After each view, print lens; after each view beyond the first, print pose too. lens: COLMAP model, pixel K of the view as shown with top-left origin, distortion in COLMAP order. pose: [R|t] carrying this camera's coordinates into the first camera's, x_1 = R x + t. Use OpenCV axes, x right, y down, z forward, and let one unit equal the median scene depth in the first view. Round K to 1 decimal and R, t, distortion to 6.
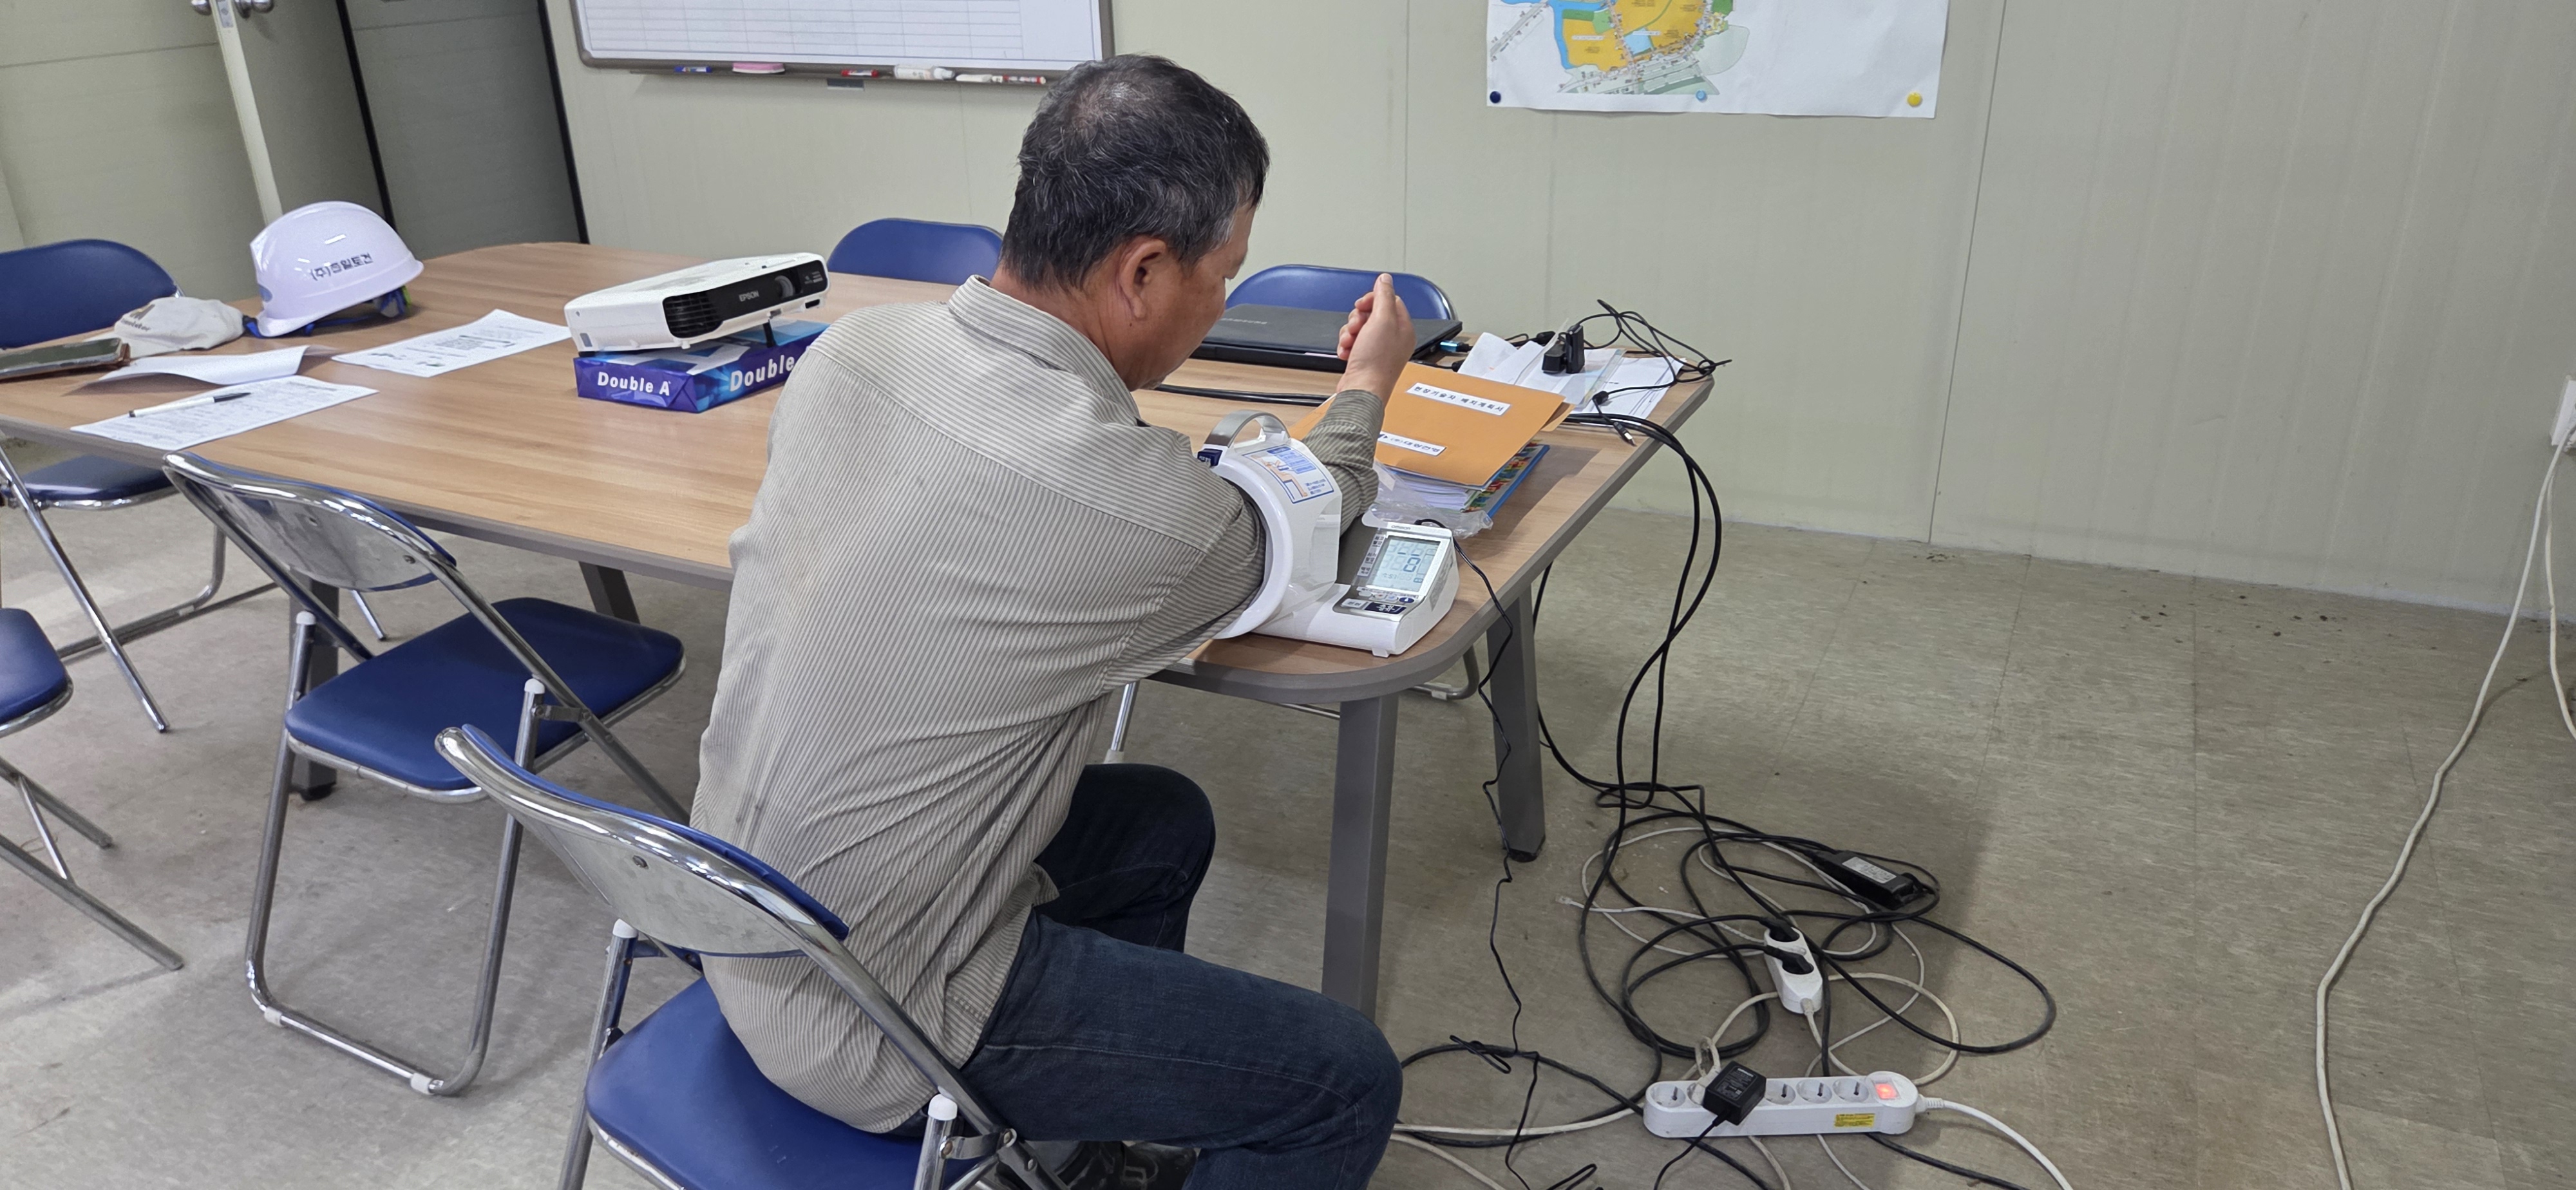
lens RADIAL K [[1702.6, 0, 1259.3], [0, 1702.6, 589.8], [0, 0, 1]] dist [0.073795, -0.069460]
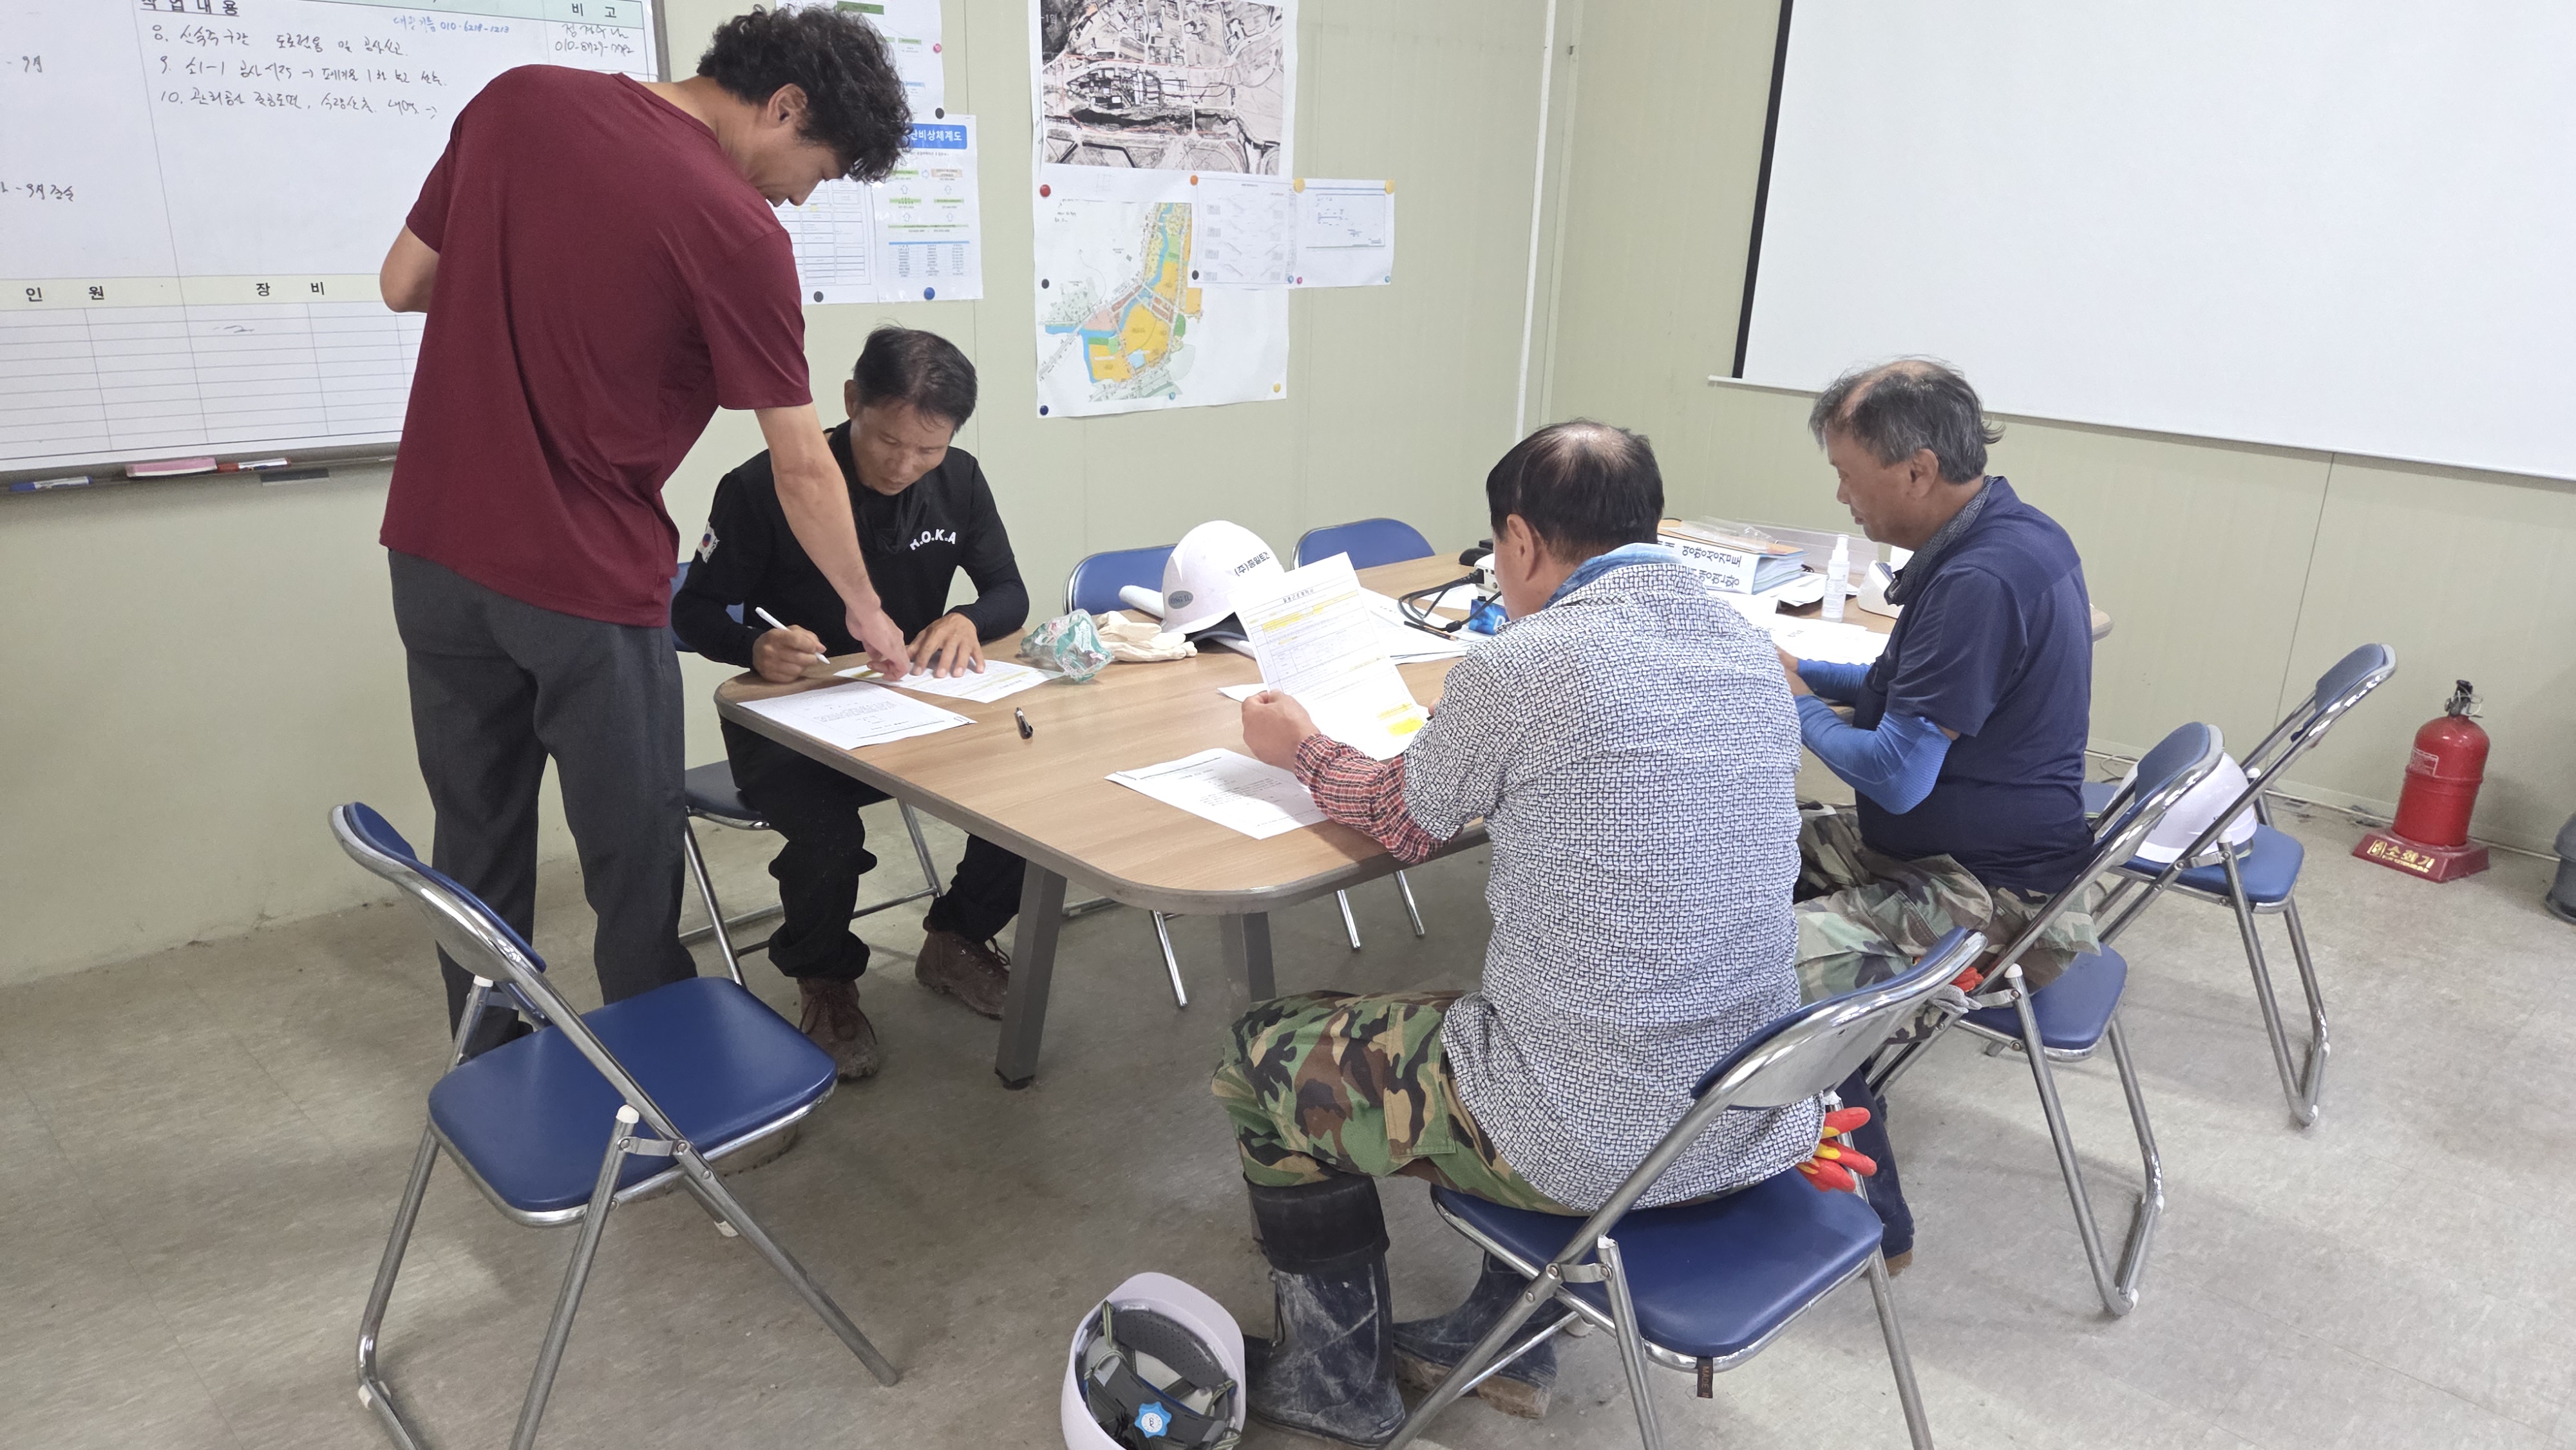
lens RADIAL K [[1693.3, 0, 1254.9], [0, 1693.3, 780.6], [0, 0, 1]] dist [0.069960, -0.063862]
pose [[0.350949, -0.269847, 0.896670, -1.046412], [0.332661, 0.931042, 0.149990, -0.194387], [-0.875312, 0.245648, 0.416516, 0.486031]]
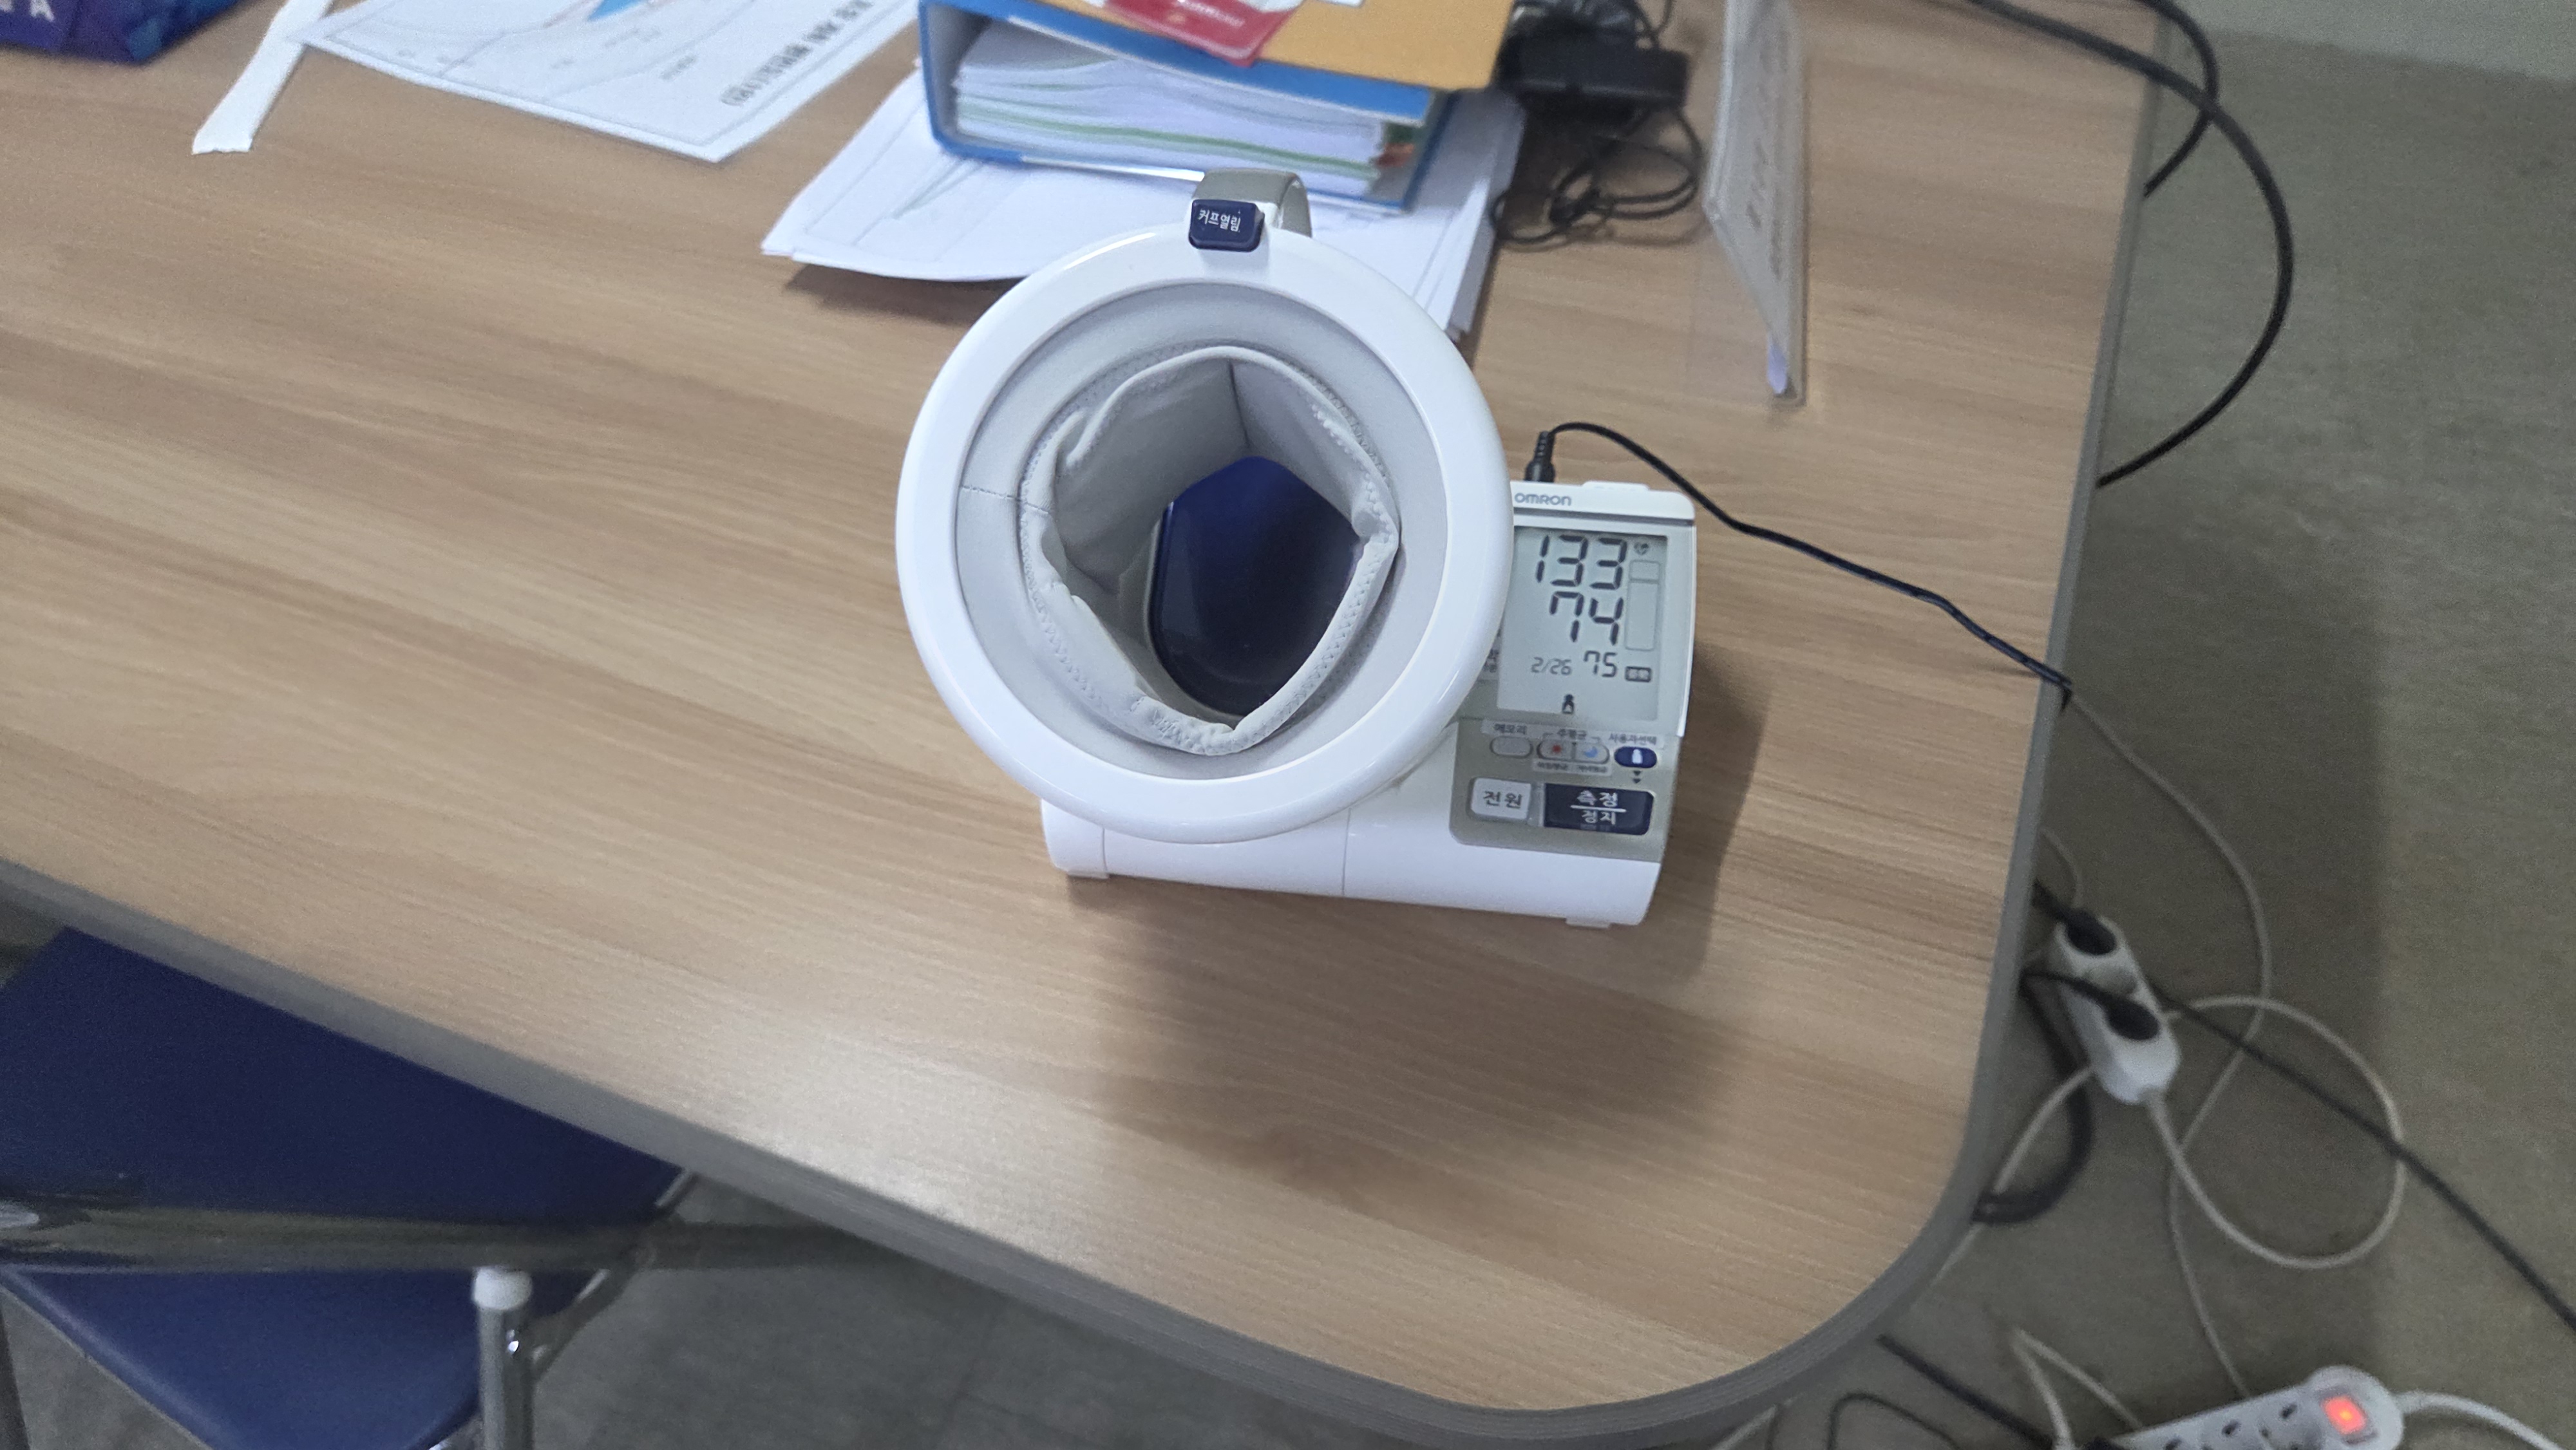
lens RADIAL K [[1693.3, 0, 1315.6], [0, 1693.3, 740.6], [0, 0, 1]] dist [0.069960, -0.063862]
pose [[0.994296, -0.062339, 0.086537, -0.012838], [0.017686, 0.896531, 0.442628, -0.085944], [-0.105176, -0.438573, 0.892520, 0.359126]]
